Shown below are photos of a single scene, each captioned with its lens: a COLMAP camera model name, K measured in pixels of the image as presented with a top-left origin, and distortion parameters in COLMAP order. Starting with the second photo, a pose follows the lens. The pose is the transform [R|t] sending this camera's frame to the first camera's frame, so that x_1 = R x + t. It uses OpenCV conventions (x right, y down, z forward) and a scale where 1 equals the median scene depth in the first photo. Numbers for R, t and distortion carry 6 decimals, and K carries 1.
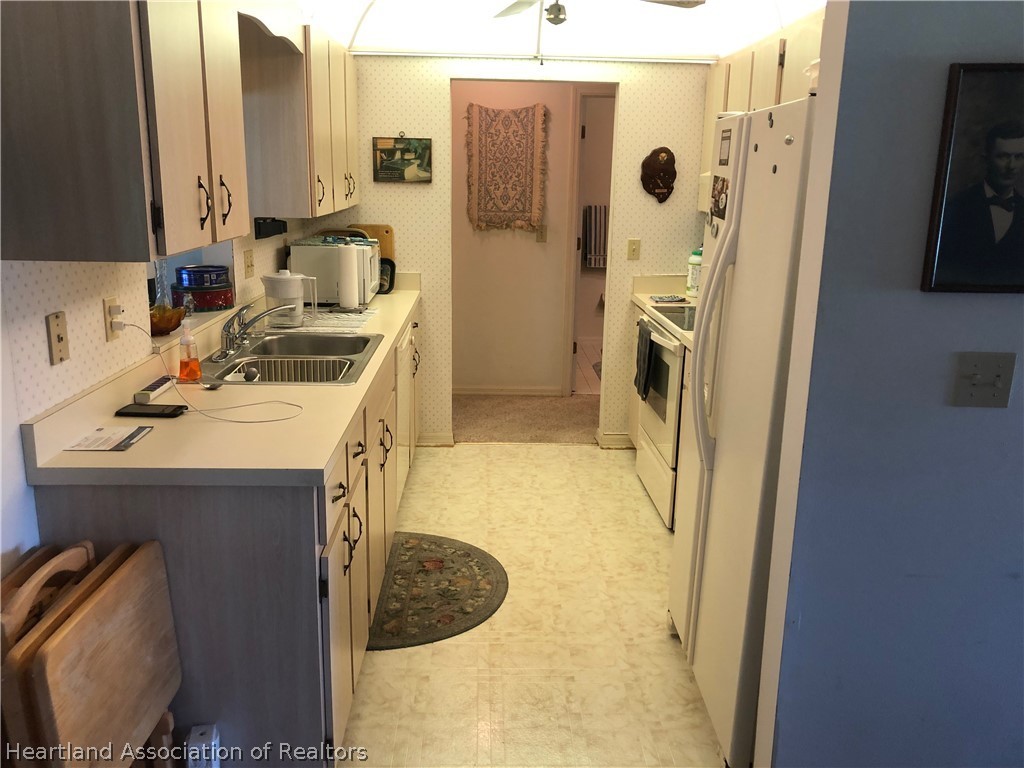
lens RADIAL K [[832.0, 0, 514.1], [0, 832.0, 385.6], [0, 0, 1]] dist [0.005682, 0.004225]
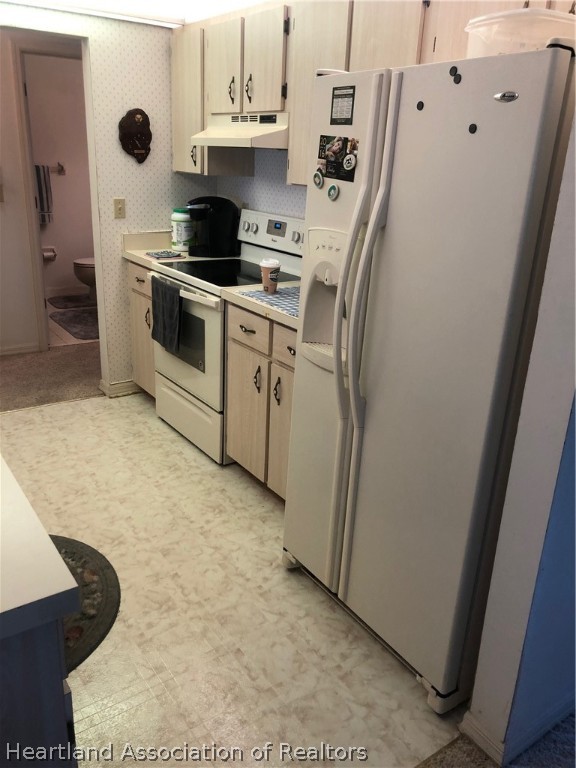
lens RADIAL K [[624.0, 0, 284.9], [0, 624.0, 378.3], [0, 0, 1]] dist [0.005682, 0.004225]
pose [[0.836674, -0.170835, 0.520377, -0.136228], [0.110290, 0.983199, 0.145448, -0.047007], [-0.536482, -0.064300, 0.841459, 0.220315]]
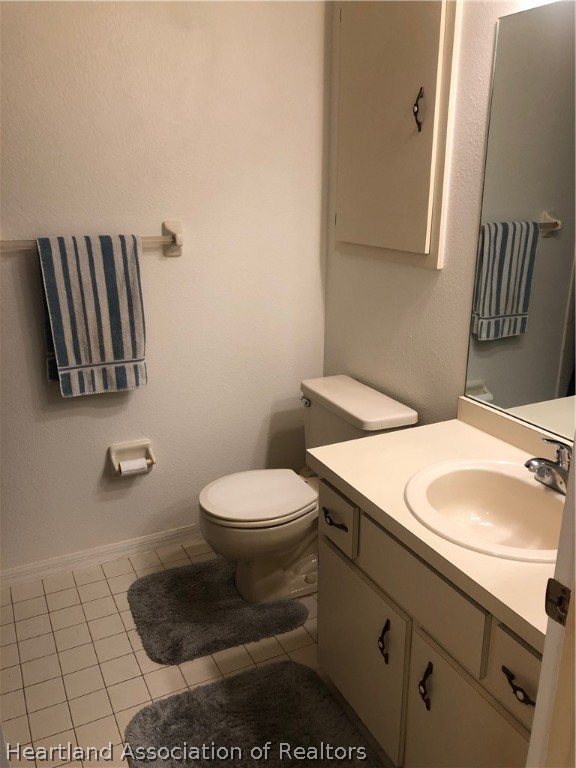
lens RADIAL K [[624.0, 0, 287.6], [0, 624.0, 384.5], [0, 0, 1]] dist [0.005682, 0.004225]
pose [[0.906436, -0.148536, 0.395361, 0.117159], [0.117713, 0.987871, 0.101263, -0.280846], [-0.405607, -0.045249, 0.912927, 1.174408]]
